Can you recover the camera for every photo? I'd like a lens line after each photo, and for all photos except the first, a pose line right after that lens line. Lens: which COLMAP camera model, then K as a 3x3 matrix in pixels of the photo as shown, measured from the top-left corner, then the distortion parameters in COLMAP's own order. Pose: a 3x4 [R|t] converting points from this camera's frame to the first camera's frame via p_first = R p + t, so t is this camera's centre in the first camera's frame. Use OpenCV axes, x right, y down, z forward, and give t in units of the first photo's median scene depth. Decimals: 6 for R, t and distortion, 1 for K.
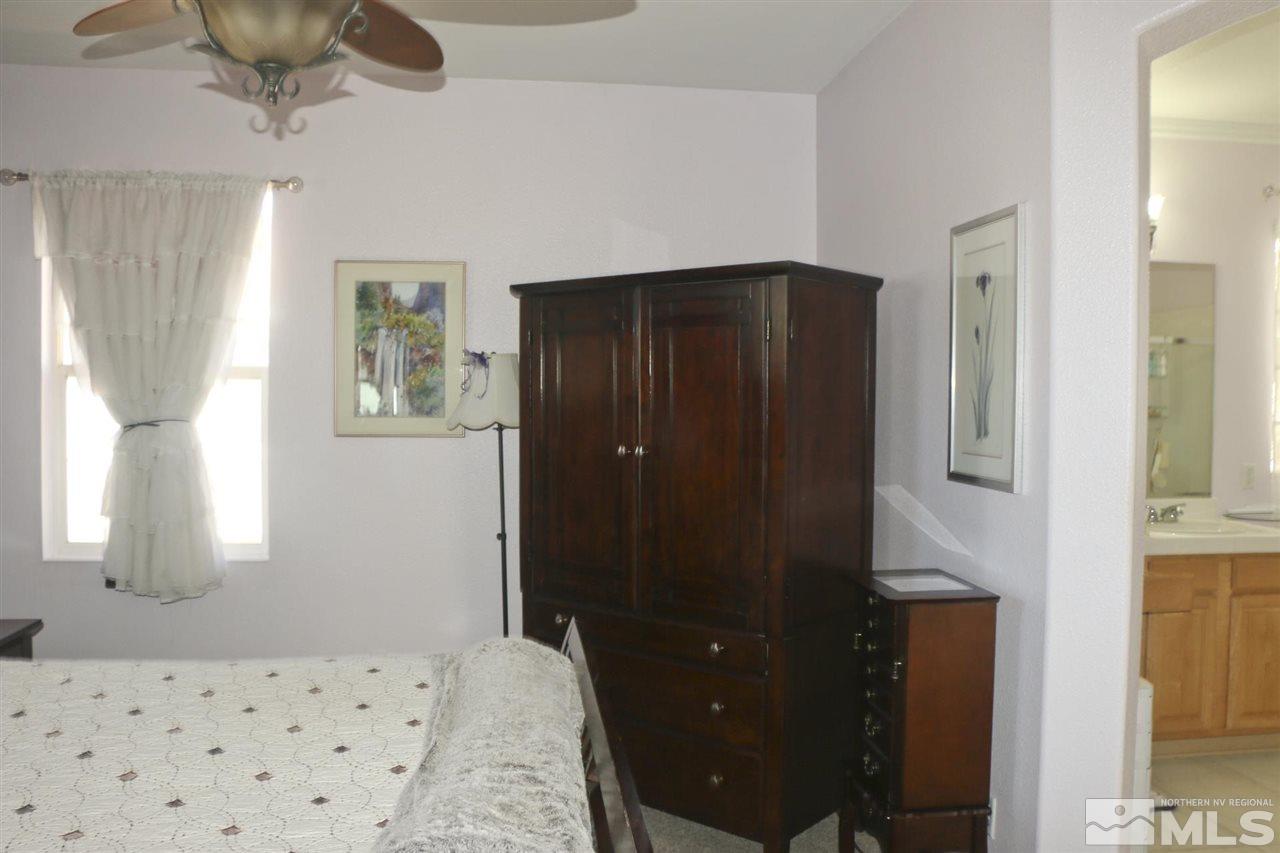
lens RADIAL K [[1042.9, 0, 640.0], [0, 1042.9, 426.5], [0, 0, 1]] dist [-0.183949, 0.153083]
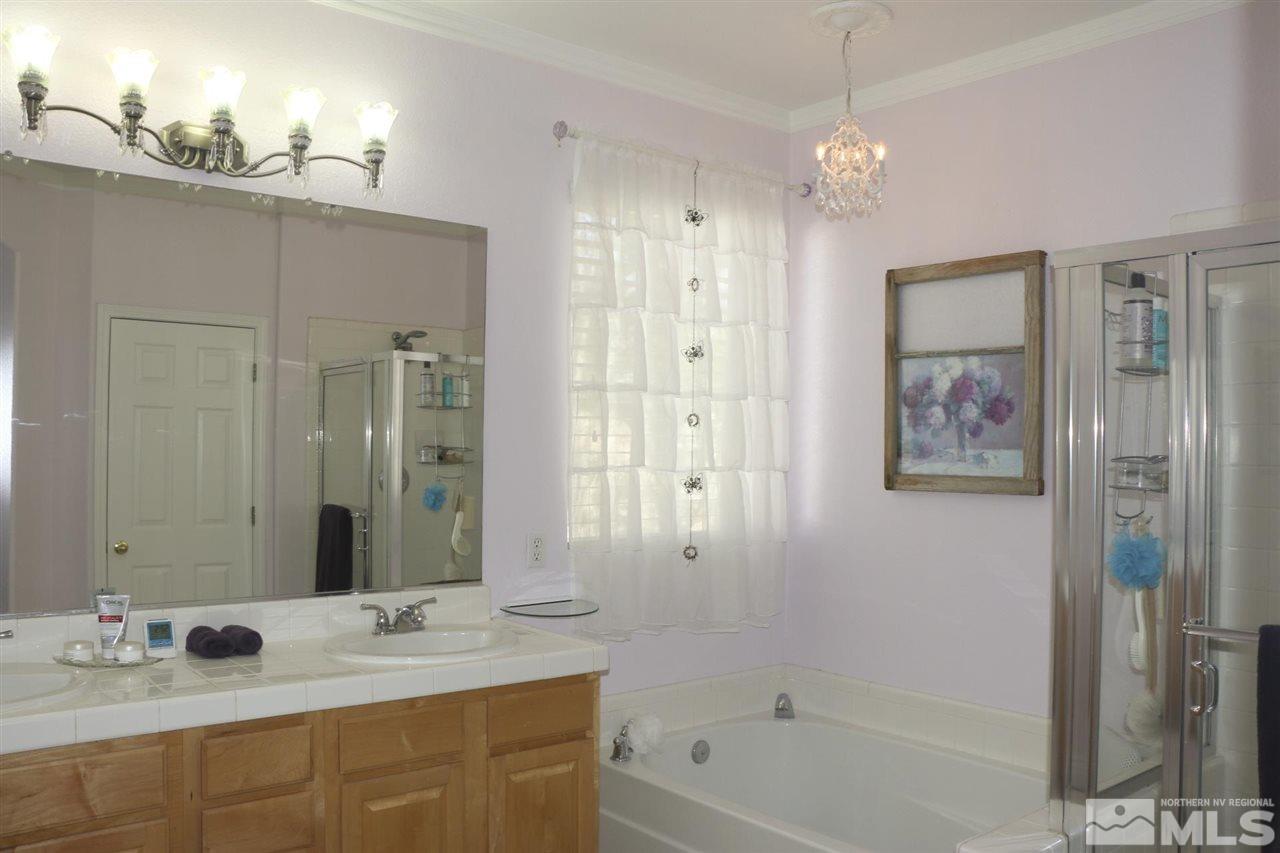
lens RADIAL K [[1042.9, 0, 640.0], [0, 1042.9, 426.5], [0, 0, 1]] dist [-0.183949, 0.153083]
pose [[0.848233, 0.013565, 0.529449, 0.325385], [0.010853, 0.999017, -0.042984, -0.001584], [-0.529512, 0.042206, 0.847252, 0.397362]]
